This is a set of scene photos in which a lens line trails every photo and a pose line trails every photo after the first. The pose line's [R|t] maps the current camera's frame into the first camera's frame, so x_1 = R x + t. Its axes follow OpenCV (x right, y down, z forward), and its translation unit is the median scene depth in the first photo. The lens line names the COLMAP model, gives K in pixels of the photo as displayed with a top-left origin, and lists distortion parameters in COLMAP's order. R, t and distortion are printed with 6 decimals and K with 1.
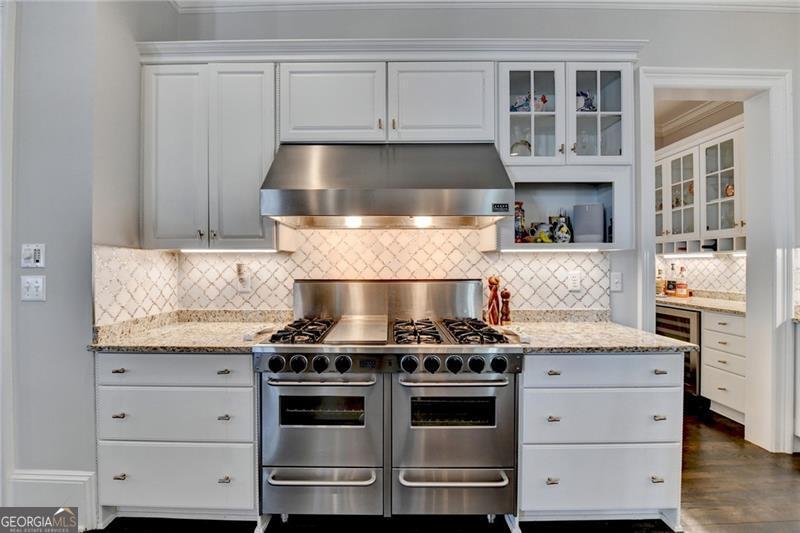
lens RADIAL K [[336.0, 0, 382.2], [0, 336.0, 265.9], [0, 0, 1]] dist [-0.016760, -0.000277]
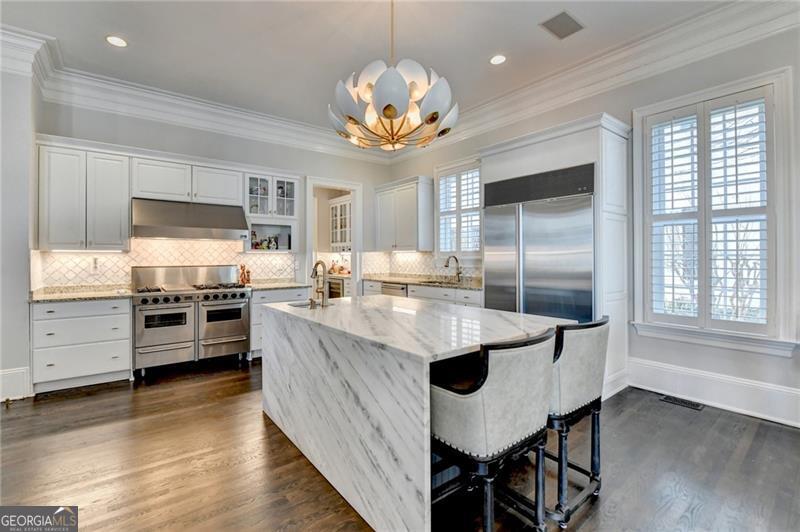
lens RADIAL K [[357.9, 0, 388.4], [0, 357.9, 254.9], [0, 0, 1]] dist [-0.017455, -0.001401]
pose [[0.784932, 0.003623, 0.619571, -0.381751], [0.001974, 0.999963, -0.008348, -0.004697], [-0.619578, 0.007775, 0.784896, -1.479994]]
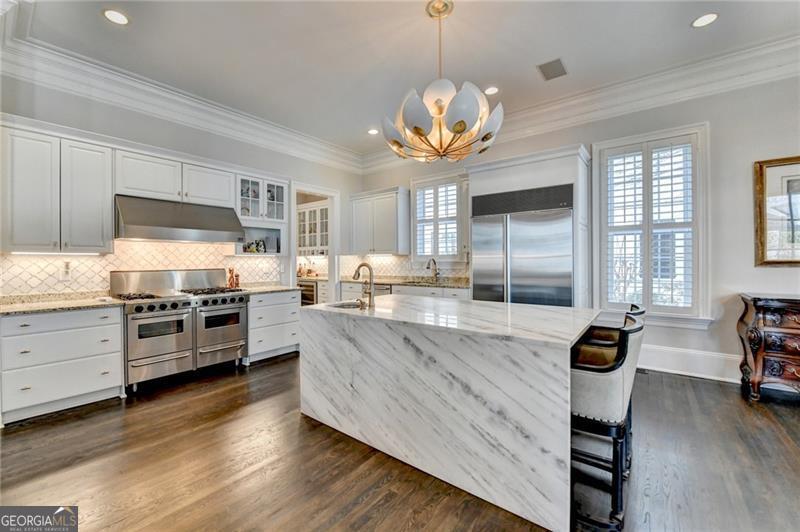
lens RADIAL K [[325.0, 0, 394.5], [0, 325.0, 260.8], [0, 0, 1]] dist [-0.018105, -0.000476]
pose [[0.609773, -0.002322, 0.792573, -0.695622], [0.005716, 0.999983, -0.001468, -0.000509], [-0.792555, 0.005426, 0.609776, -1.129959]]
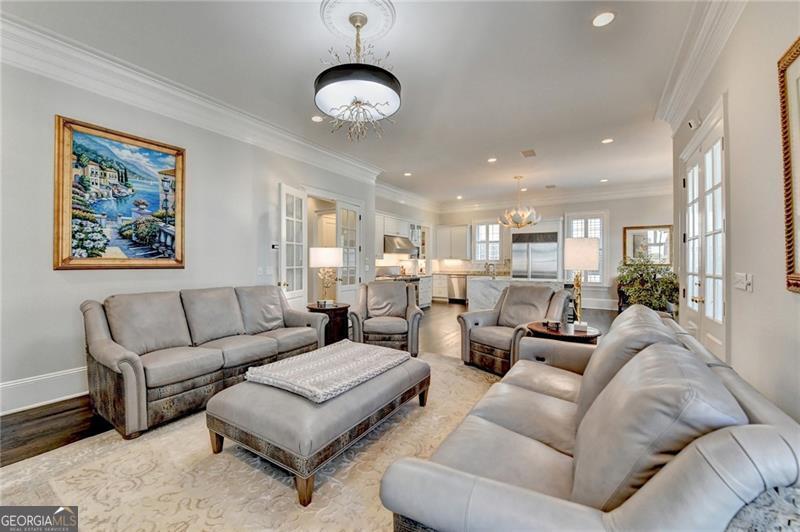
lens RADIAL K [[325.0, 0, 401.0], [0, 325.0, 262.2], [0, 0, 1]] dist [-0.018105, -0.000476]
pose [[0.515955, 0.000719, 0.856616, -3.458960], [-0.000018, 1.000000, -0.000829, -0.010780], [-0.856616, 0.000412, 0.515955, -1.266844]]
